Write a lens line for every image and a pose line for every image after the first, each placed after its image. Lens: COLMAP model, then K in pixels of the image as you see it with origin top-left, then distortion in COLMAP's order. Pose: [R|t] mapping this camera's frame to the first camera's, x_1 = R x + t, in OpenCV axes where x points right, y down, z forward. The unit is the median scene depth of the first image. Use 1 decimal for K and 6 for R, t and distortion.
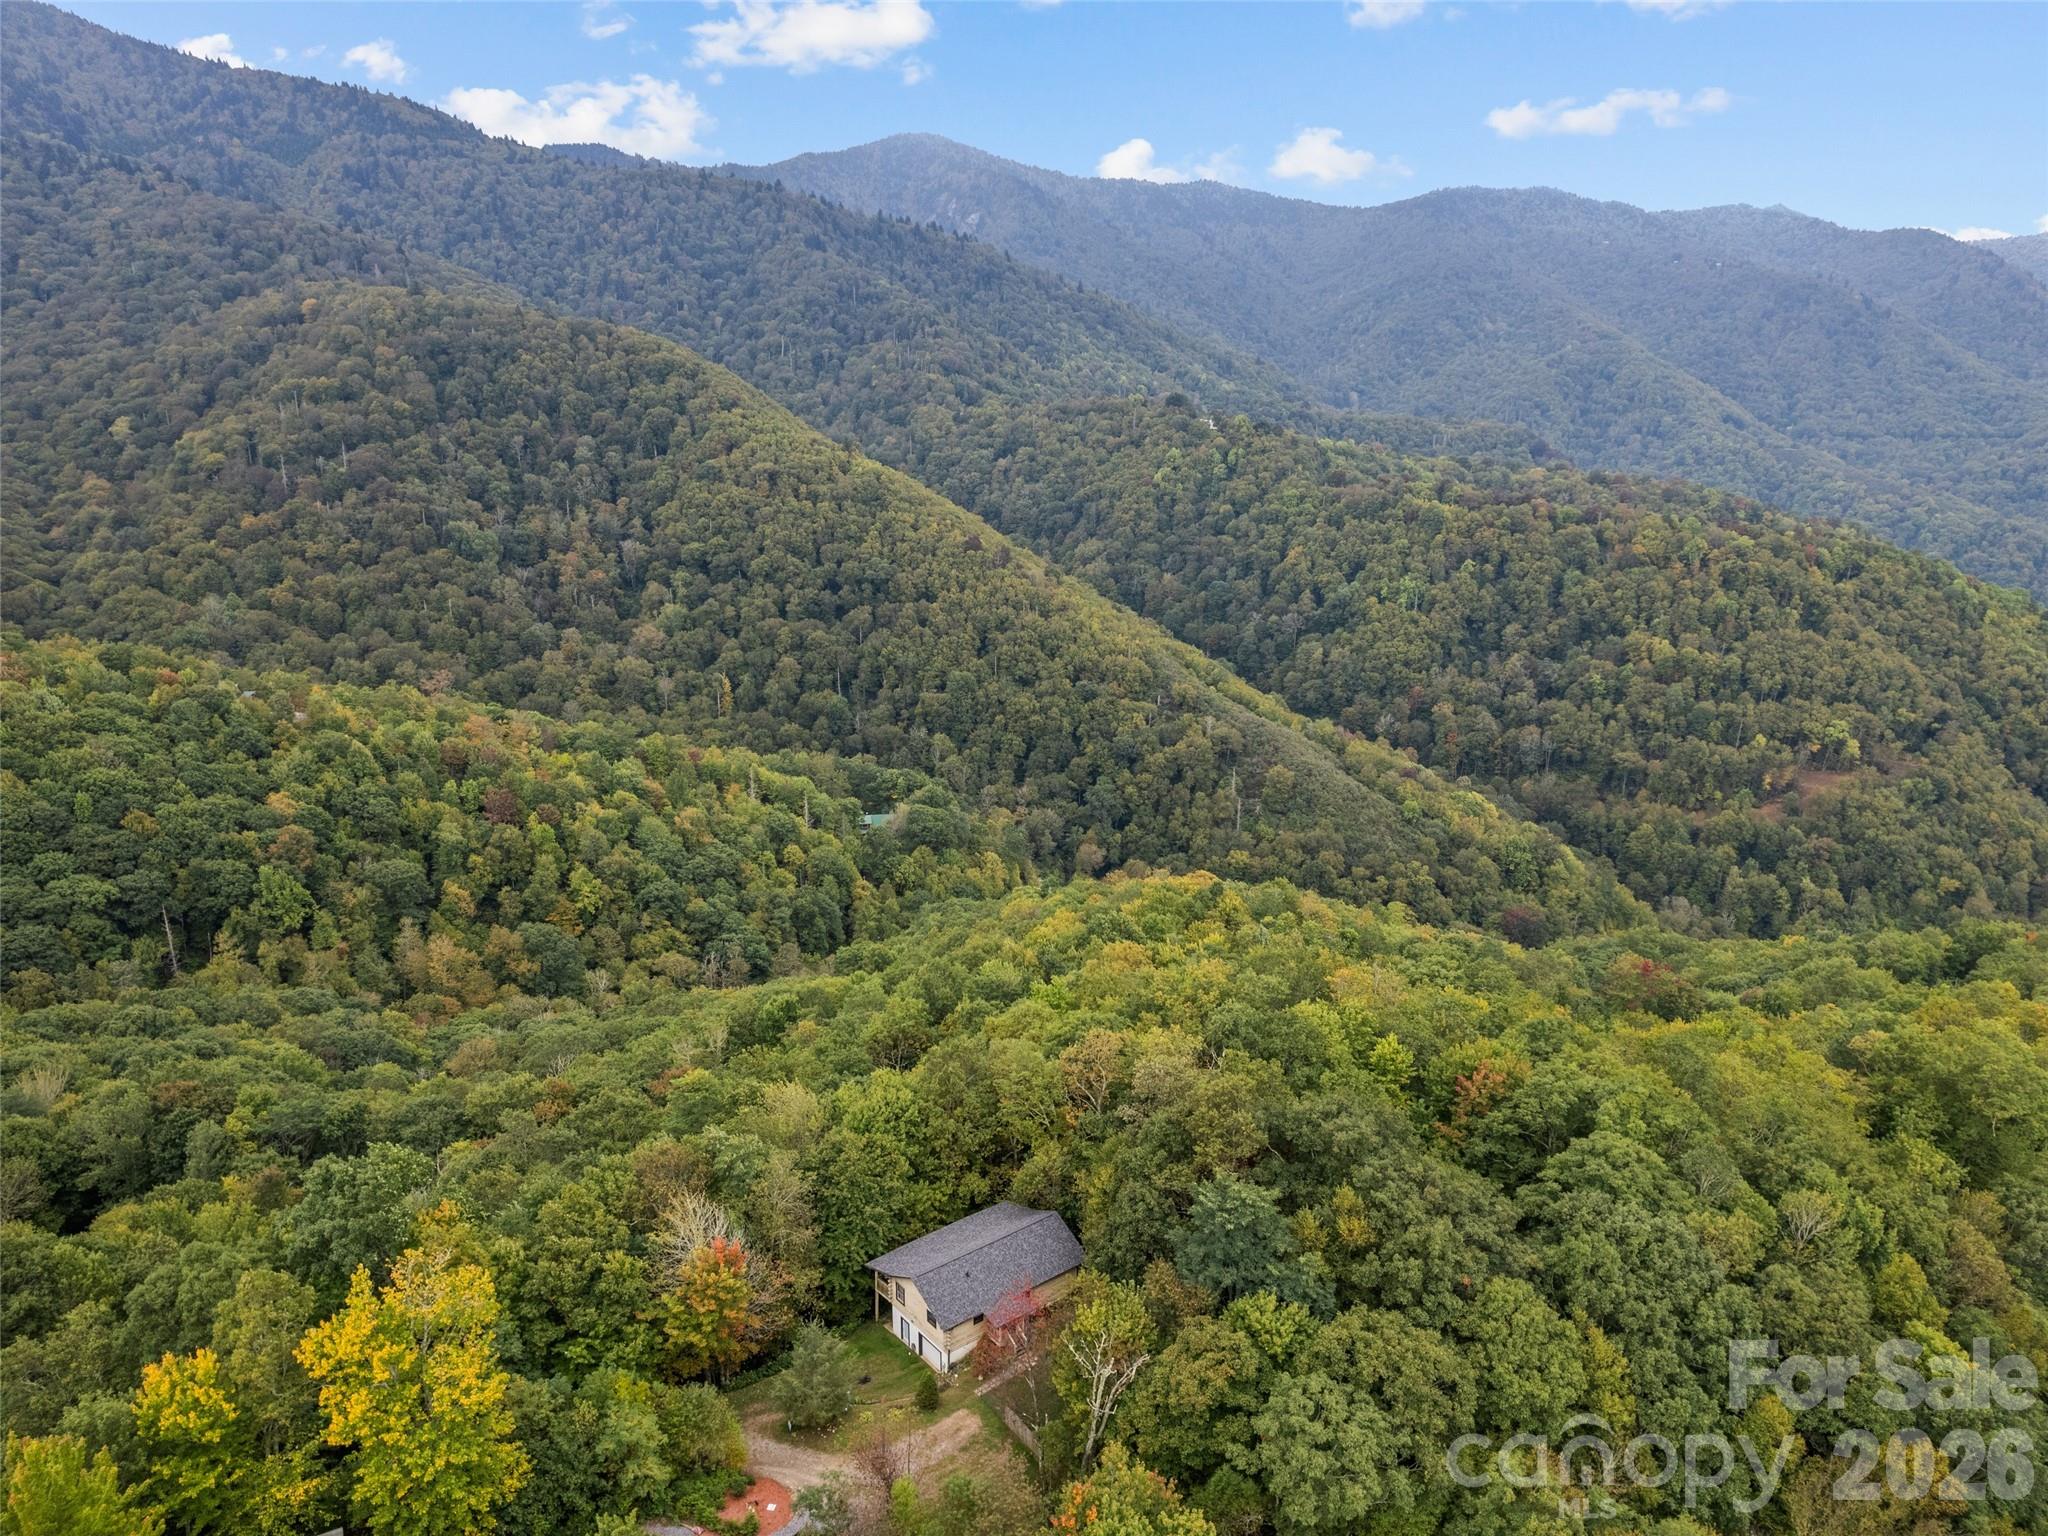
lens RADIAL K [[1483.5, 0, 1024.0], [0, 1483.5, 768.0], [0, 0, 1]] dist [-0.026180, 0.004880]
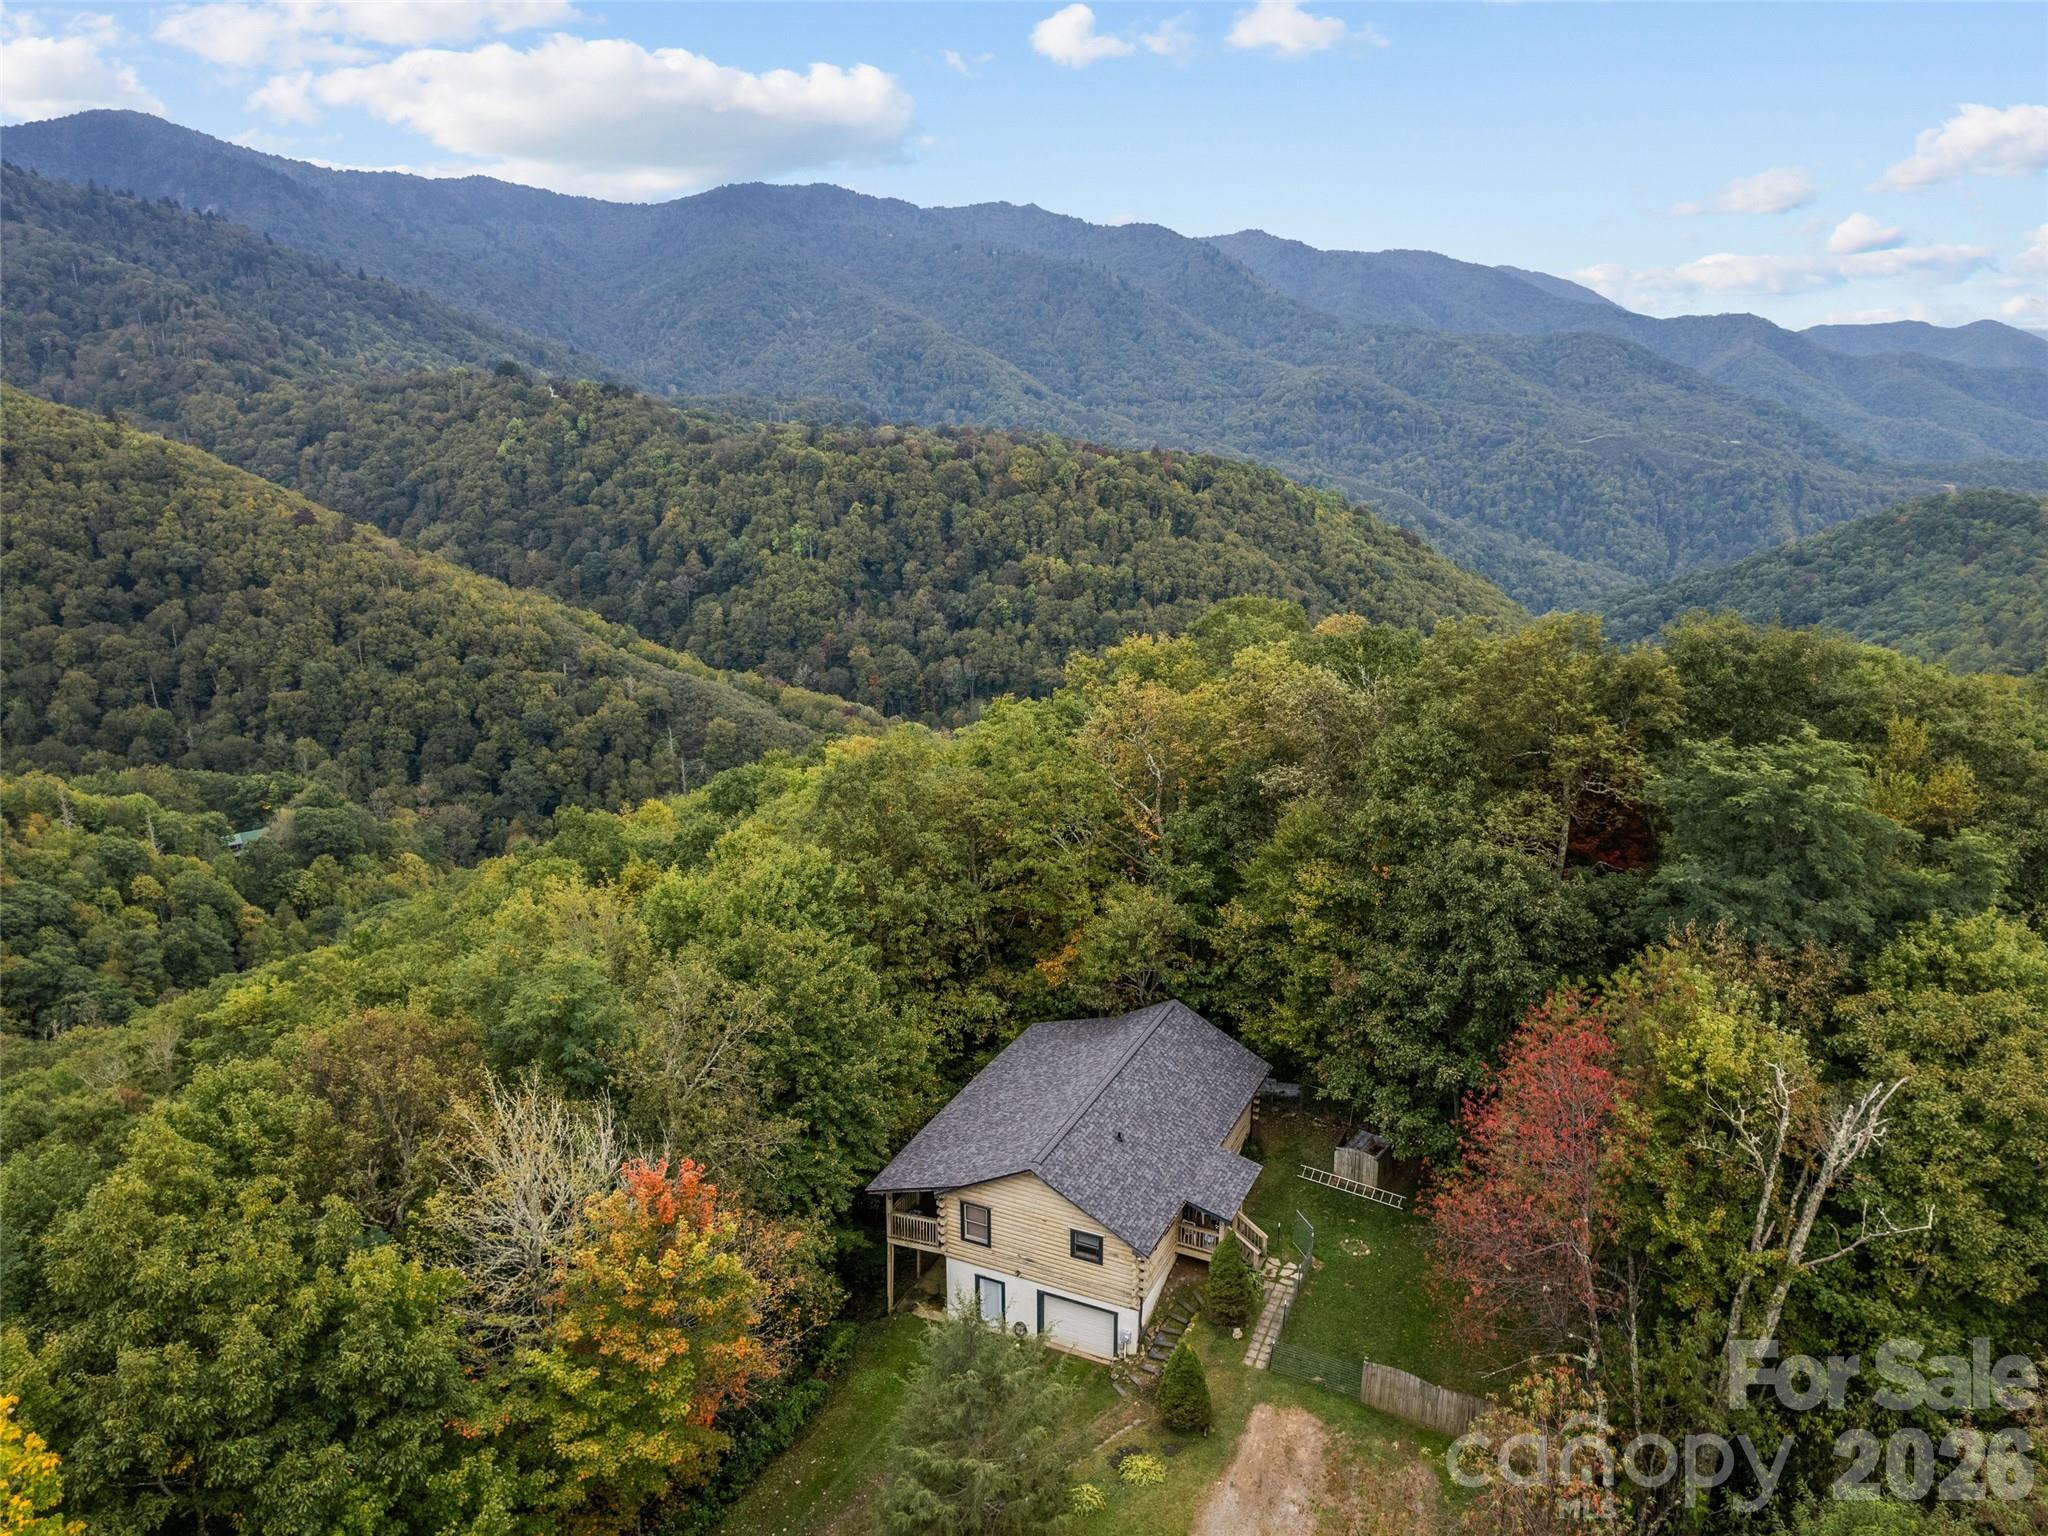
lens RADIAL K [[1478.0, 0, 1020.8], [0, 1478.0, 790.7], [0, 0, 1]] dist [-0.089214, 0.082030]
pose [[0.895844, -0.146157, 0.419646, -0.038962], [0.146276, 0.988723, 0.032094, 0.034640], [-0.419604, 0.032633, 0.907120, 0.095242]]
